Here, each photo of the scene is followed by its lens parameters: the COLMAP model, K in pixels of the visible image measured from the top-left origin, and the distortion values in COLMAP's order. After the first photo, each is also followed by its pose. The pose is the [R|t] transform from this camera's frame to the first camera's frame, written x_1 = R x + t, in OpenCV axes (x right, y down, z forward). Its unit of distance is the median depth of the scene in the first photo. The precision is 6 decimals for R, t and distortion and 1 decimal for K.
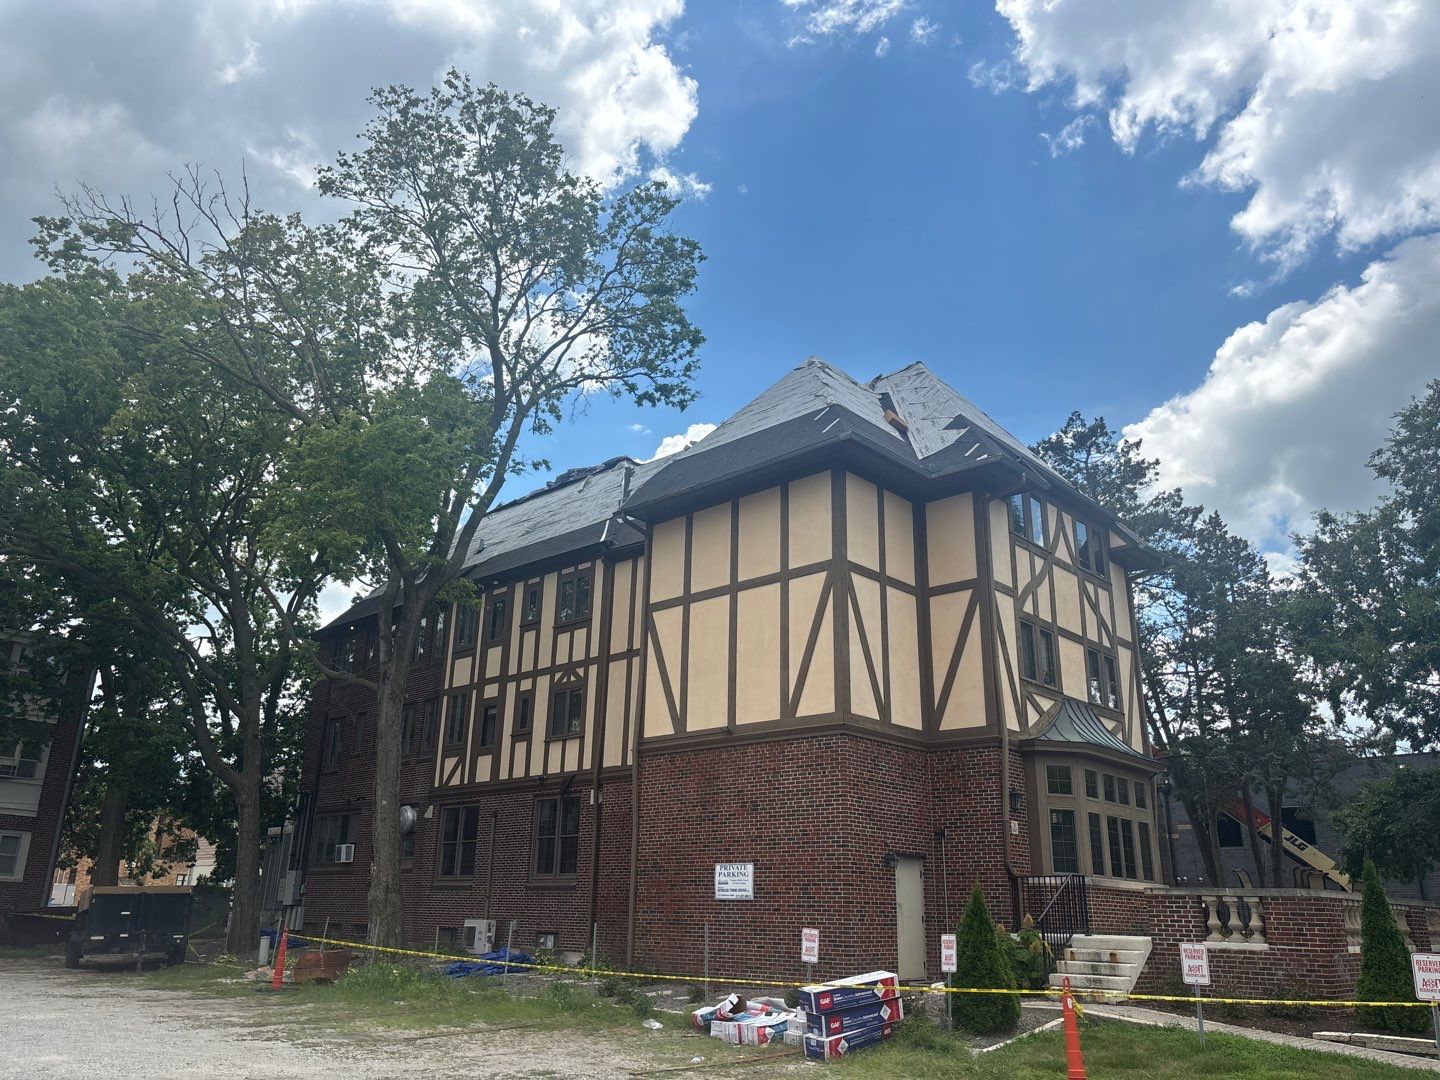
lens RADIAL K [[1102.5, 0, 720.0], [0, 1102.5, 540.0], [0, 0, 1]] dist [0.054721, -0.048082]
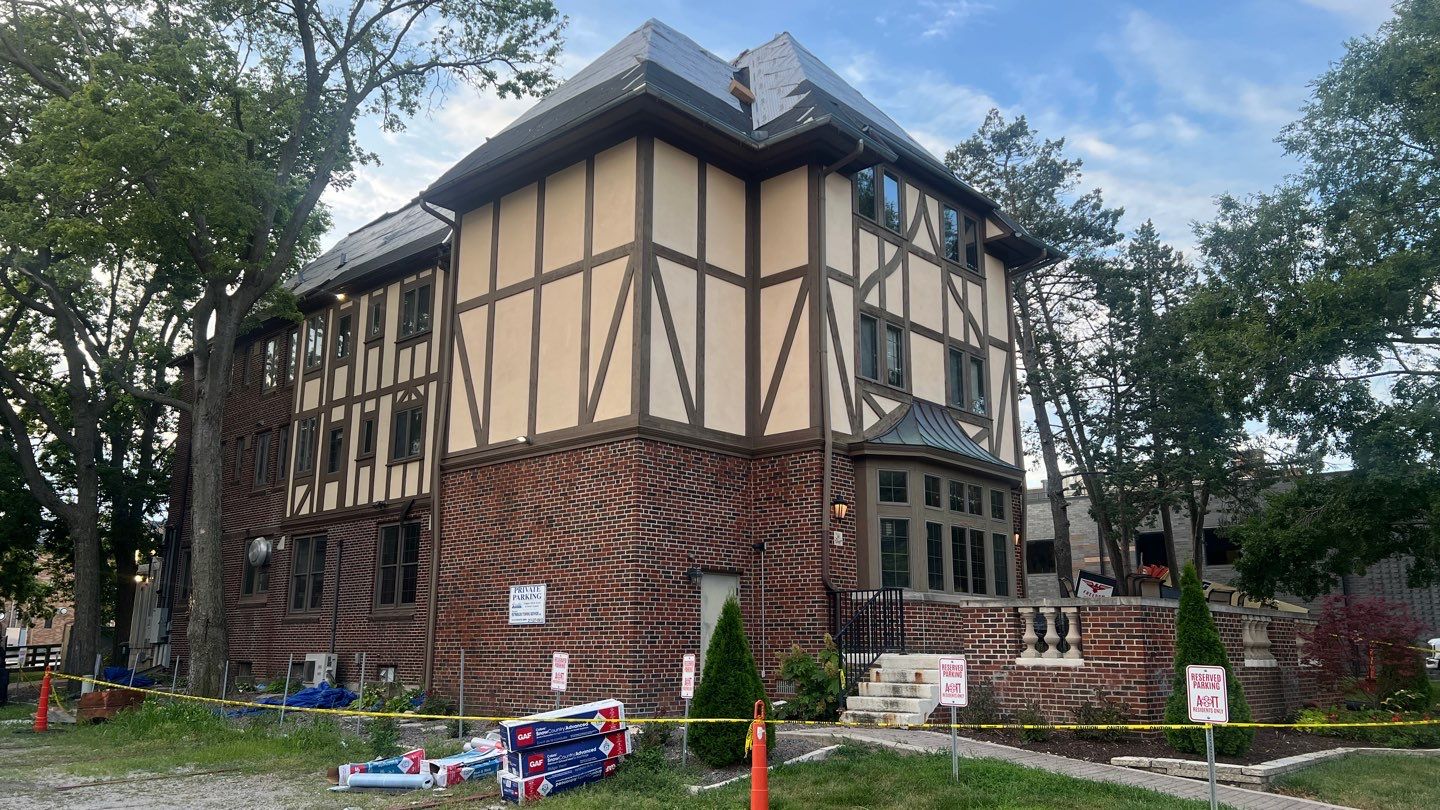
lens RADIAL K [[1093.4, 0, 720.0], [0, 1093.4, 405.0], [0, 0, 1]] dist [0.074228, -0.078048]
pose [[0.999758, -0.015242, 0.015871, 0.140448], [0.013397, 0.993783, 0.110524, 0.046567], [-0.017456, -0.110285, 0.993747, 0.121231]]
